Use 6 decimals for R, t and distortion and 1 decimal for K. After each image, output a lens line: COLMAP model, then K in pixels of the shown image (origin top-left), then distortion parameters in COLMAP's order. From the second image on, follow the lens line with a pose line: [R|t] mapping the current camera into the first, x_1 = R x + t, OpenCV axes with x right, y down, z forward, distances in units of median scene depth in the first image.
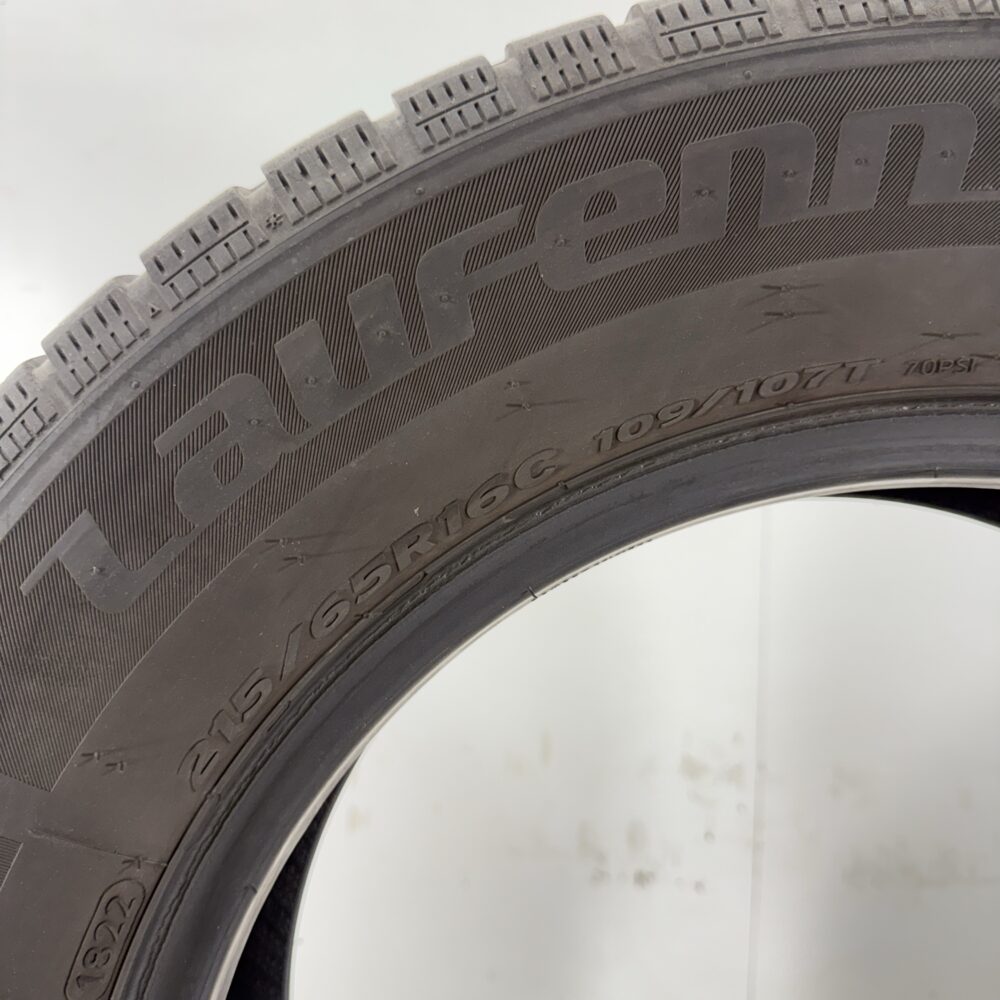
lens RADIAL K [[888.8, 0, 498.8], [0, 888.8, 484.4], [0, 0, 1]] dist [0.120476, -0.270000]
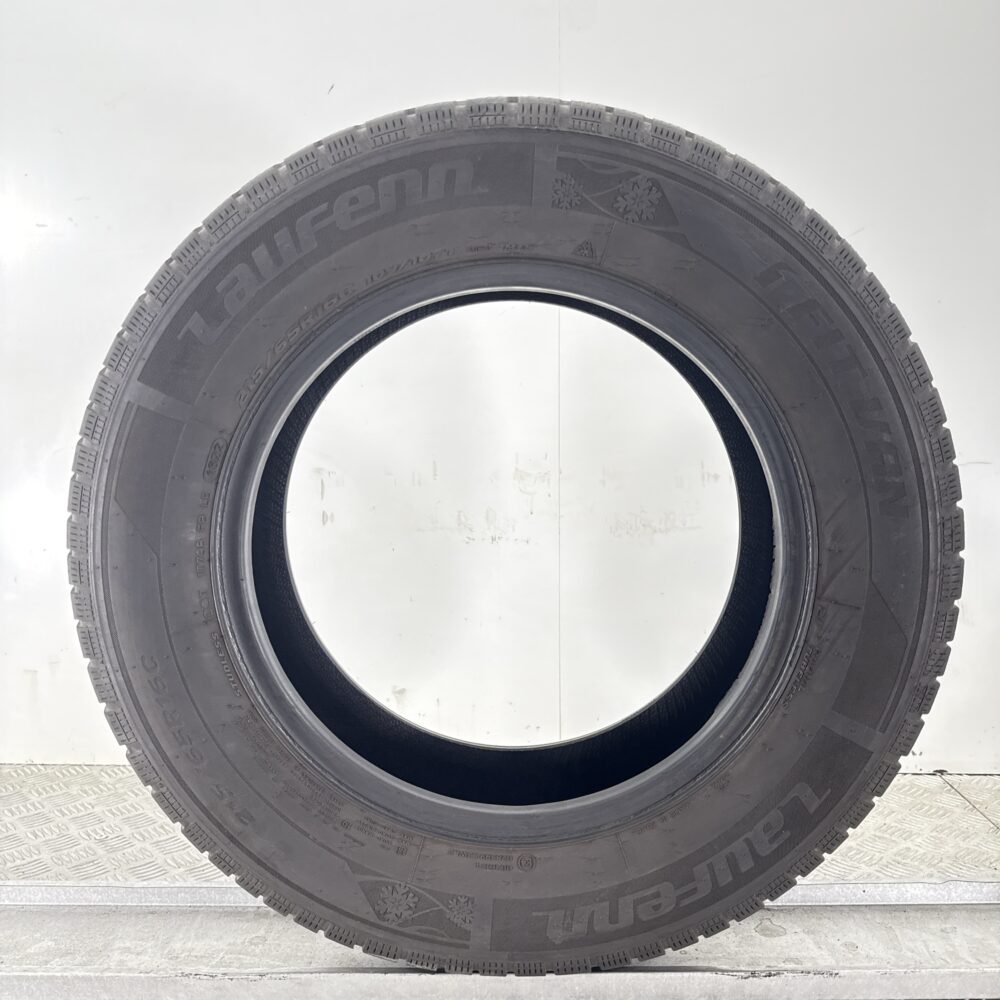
lens RADIAL K [[888.8, 0, 498.8], [0, 888.8, 484.4], [0, 0, 1]] dist [0.120476, -0.270000]
pose [[0.998449, -0.055568, 0.003391, 0.529772], [0.054210, 0.984301, 0.167969, 0.149050], [-0.012671, -0.167525, 0.985786, -2.136738]]
